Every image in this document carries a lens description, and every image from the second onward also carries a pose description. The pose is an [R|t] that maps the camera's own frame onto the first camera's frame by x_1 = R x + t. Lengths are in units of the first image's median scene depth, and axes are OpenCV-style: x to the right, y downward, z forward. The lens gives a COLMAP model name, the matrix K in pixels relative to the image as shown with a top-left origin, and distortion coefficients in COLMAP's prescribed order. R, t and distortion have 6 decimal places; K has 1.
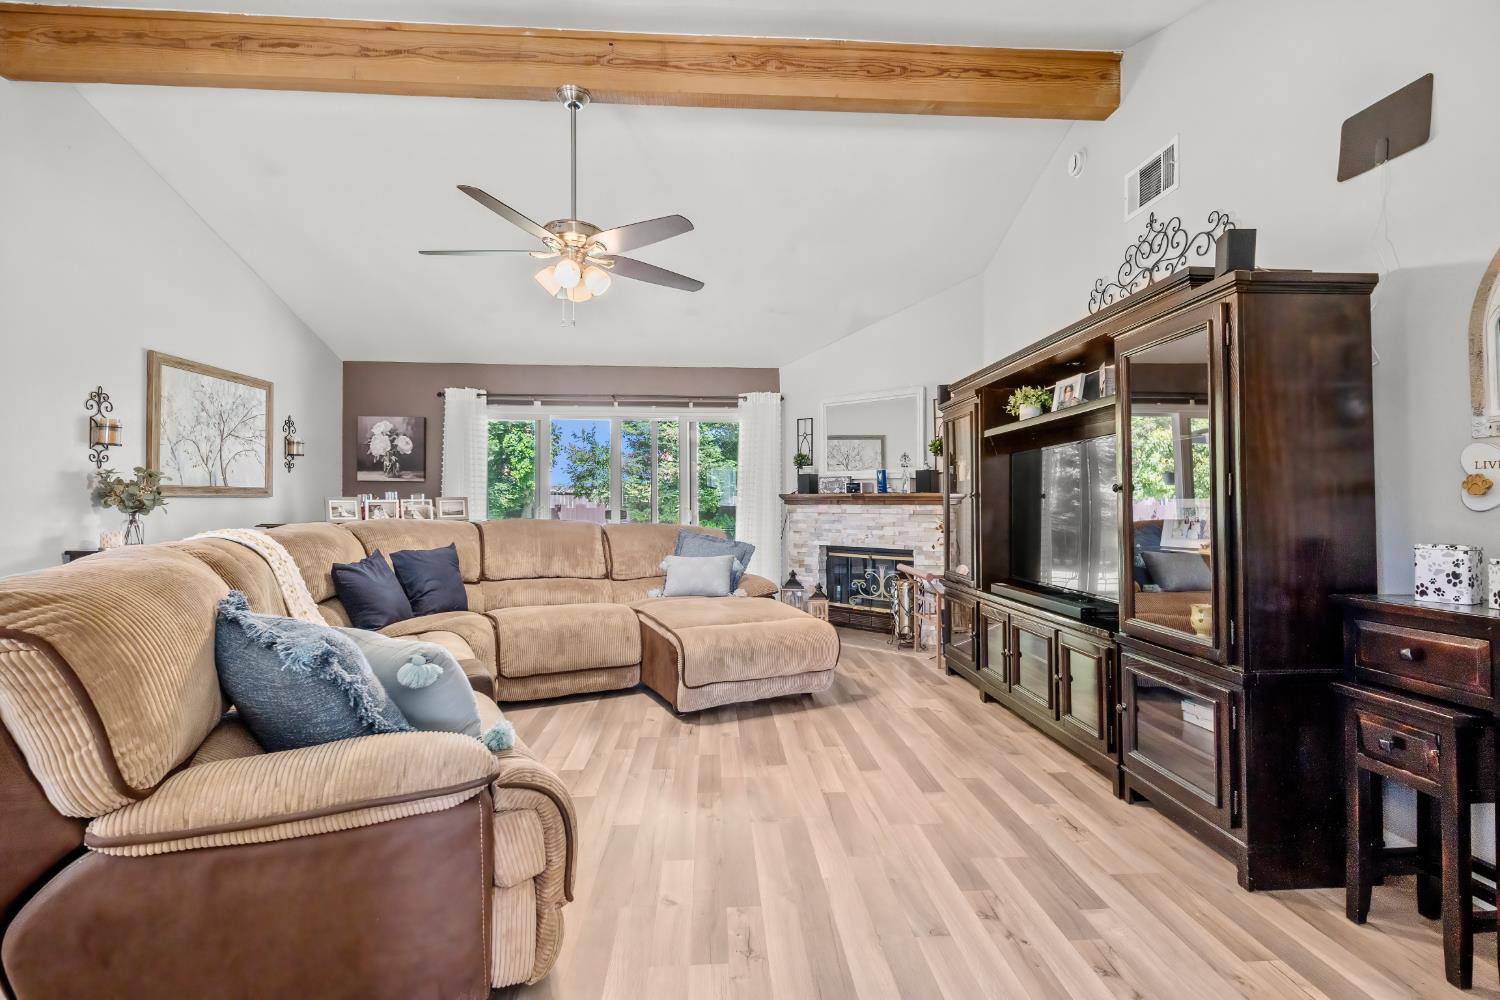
lens RADIAL K [[681.6, 0, 758.5], [0, 681.6, 496.5], [0, 0, 1]] dist [0.021352, -0.001568]
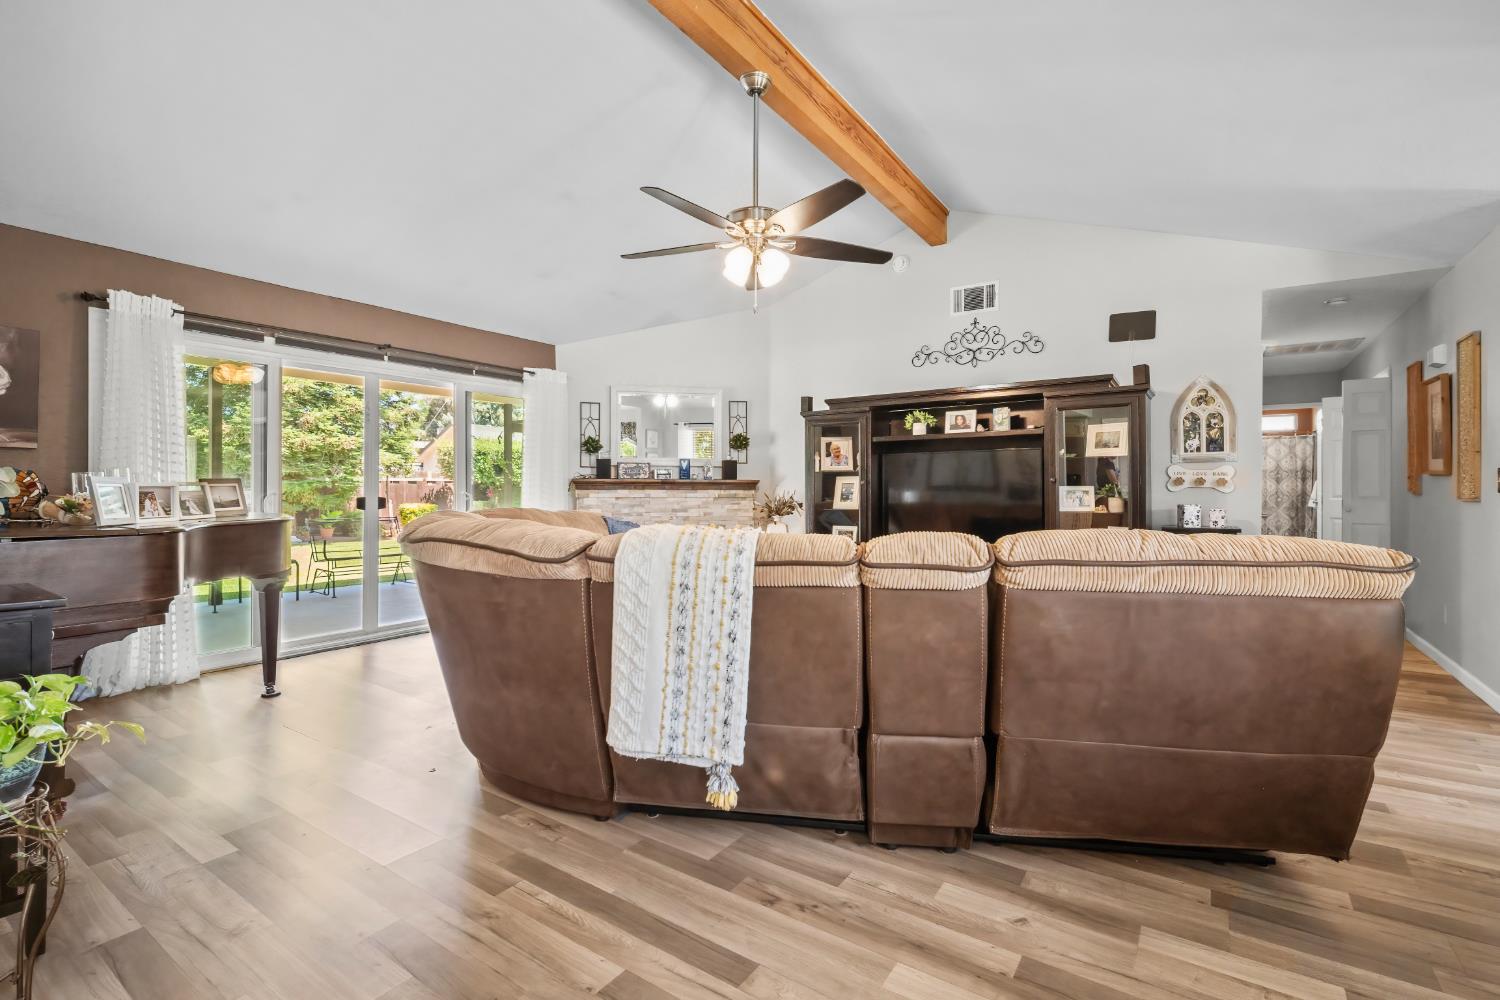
lens RADIAL K [[681.6, 0, 756.3], [0, 681.6, 497.1], [0, 0, 1]] dist [0.021352, -0.001568]
pose [[0.612207, -0.010602, 0.790626, -0.629737], [-0.008636, 0.999761, 0.020094, 0.001067], [-0.790650, -0.019129, 0.611969, 0.220522]]
